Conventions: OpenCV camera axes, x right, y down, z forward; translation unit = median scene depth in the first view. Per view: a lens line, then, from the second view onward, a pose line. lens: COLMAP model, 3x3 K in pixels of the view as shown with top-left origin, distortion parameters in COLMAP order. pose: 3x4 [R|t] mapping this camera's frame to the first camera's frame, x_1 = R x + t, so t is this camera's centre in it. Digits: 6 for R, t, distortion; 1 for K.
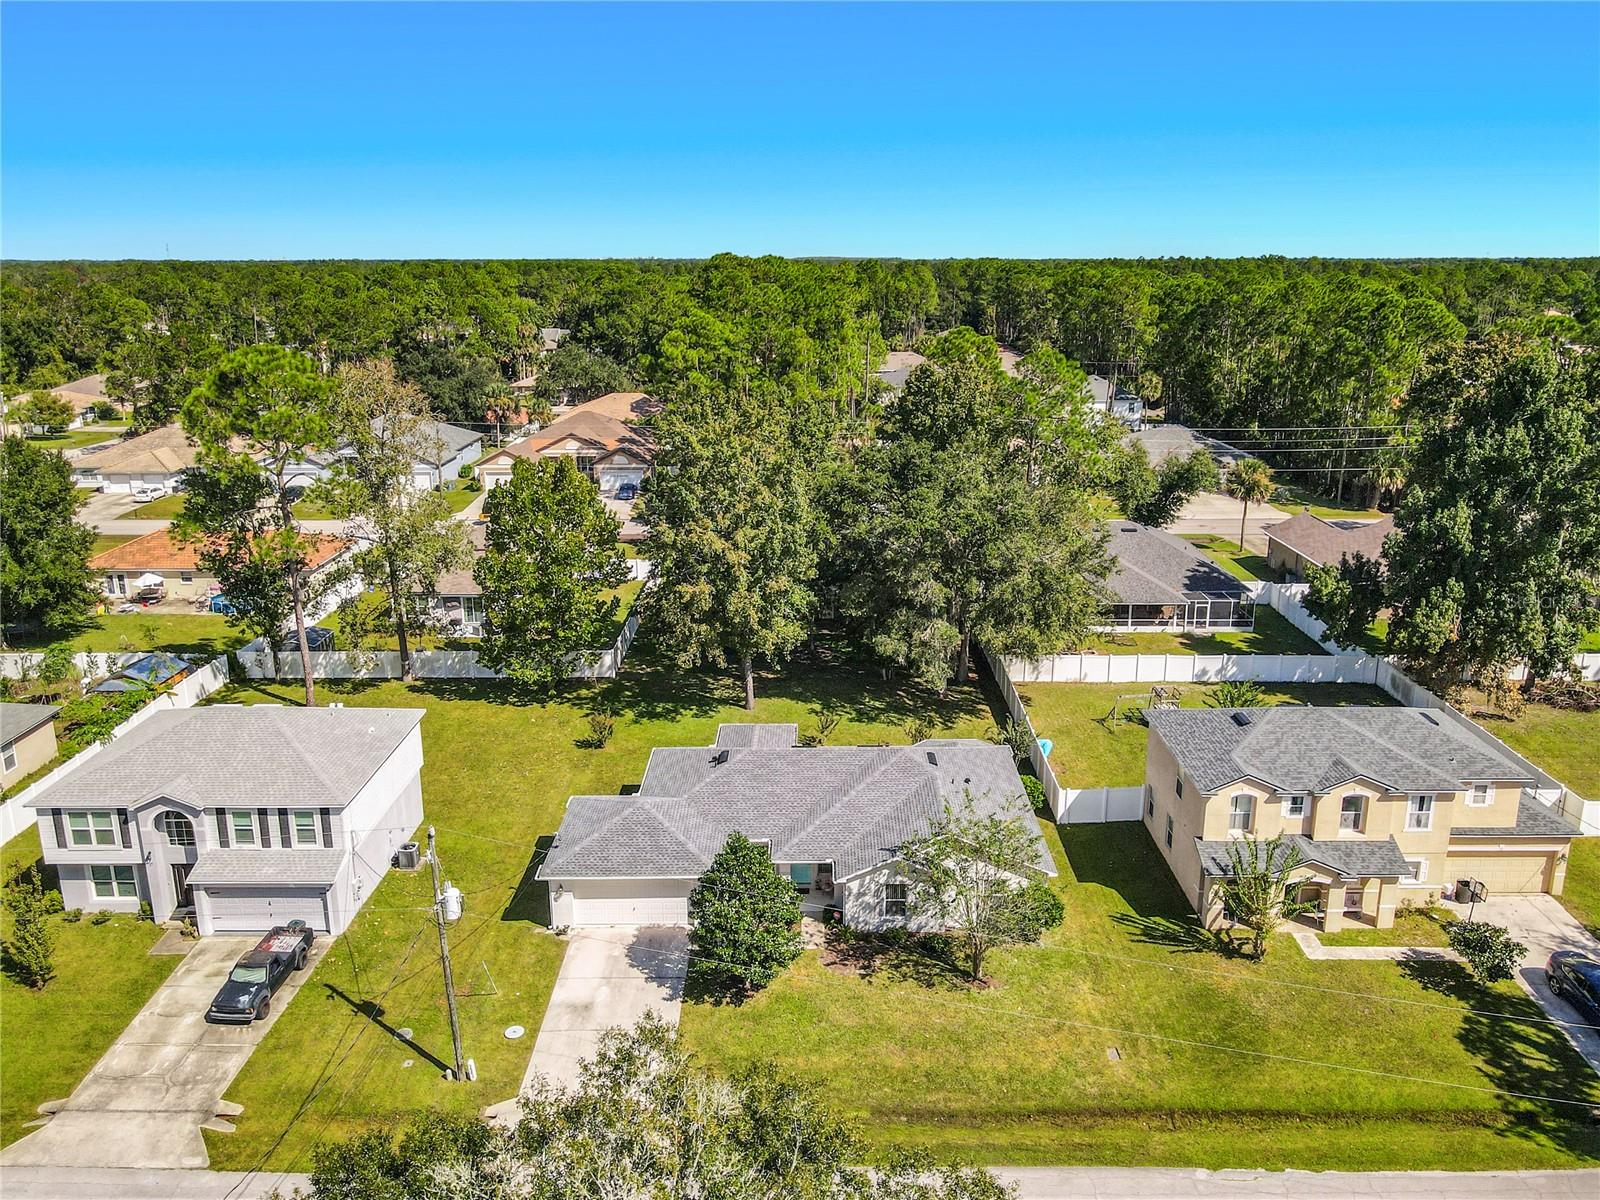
lens RADIAL K [[1213.9, 0, 800.0], [0, 1213.9, 600.0], [0, 0, 1]] dist [-0.016799, 0.004712]
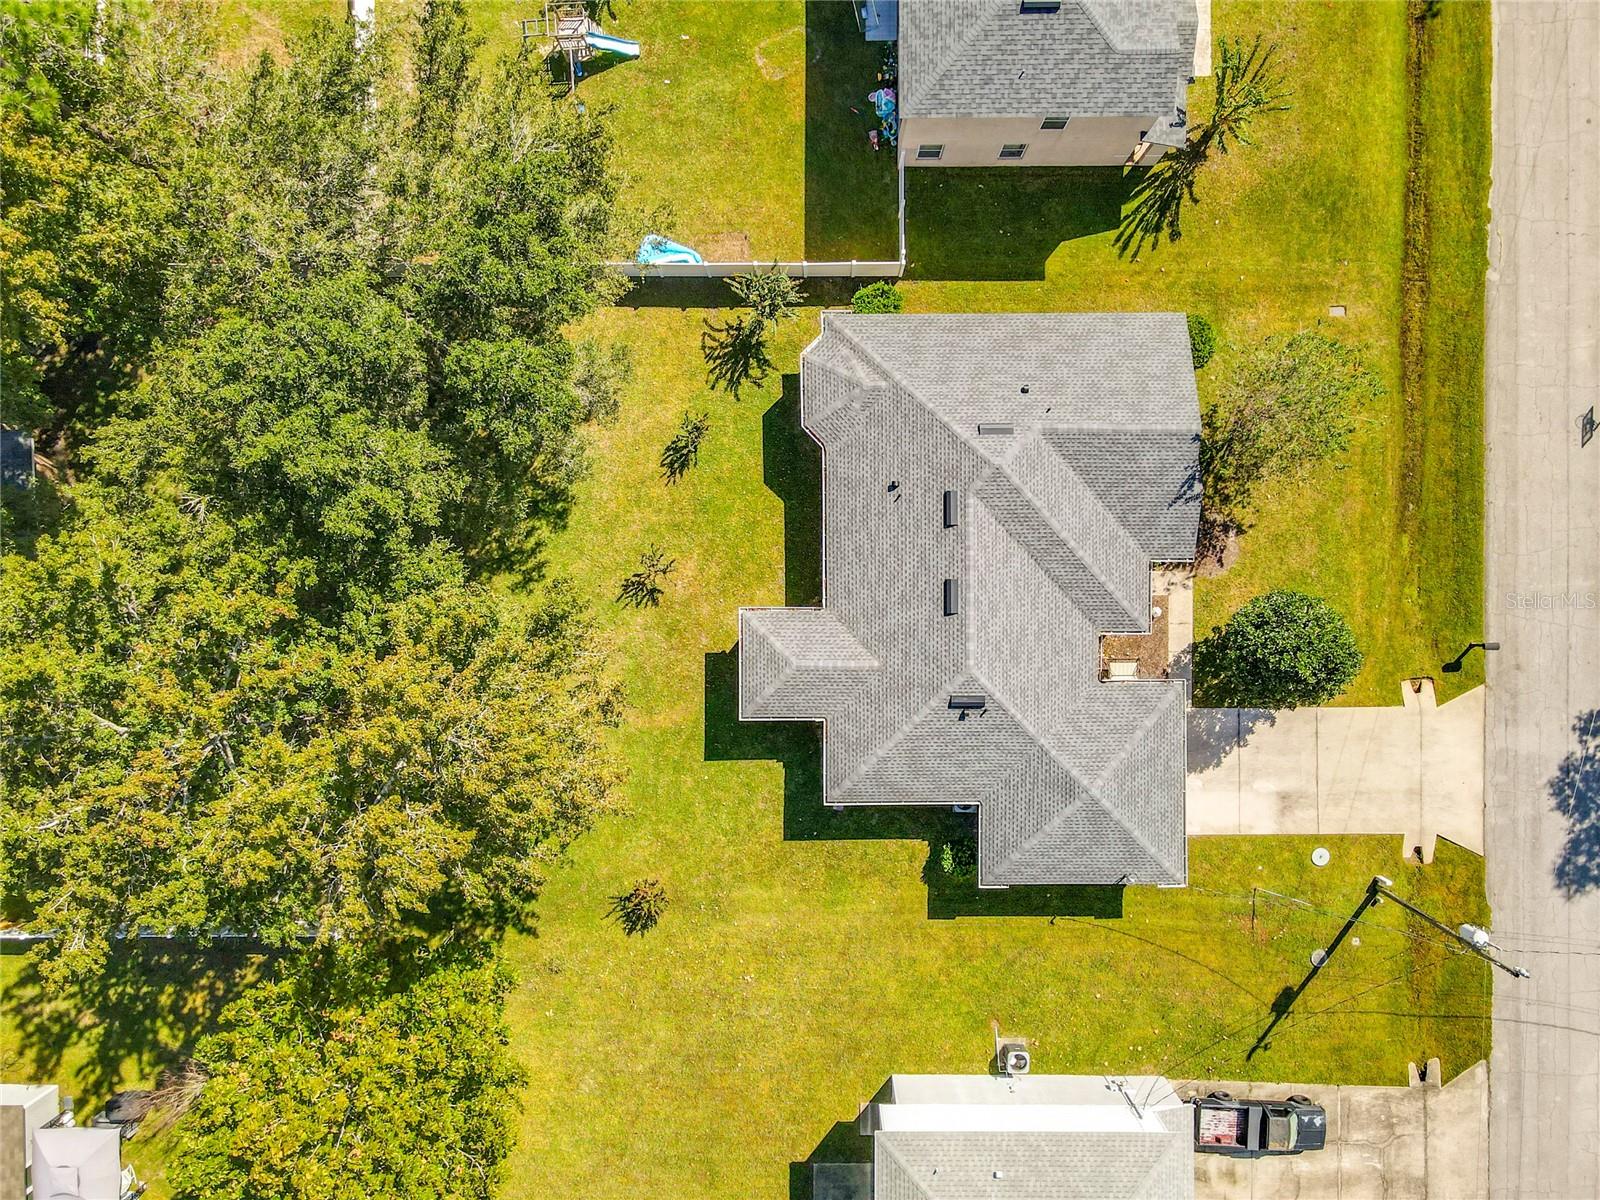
lens RADIAL K [[1181.2, 0, 800.0], [0, 1181.2, 600.0], [0, 0, 1]] dist [0.009796, 0.012561]
pose [[-0.000566, -0.999977, -0.006778, 0.002428], [0.255576, -0.006698, 0.966766, -0.705228], [-0.966789, -0.001185, 0.255573, 1.050814]]
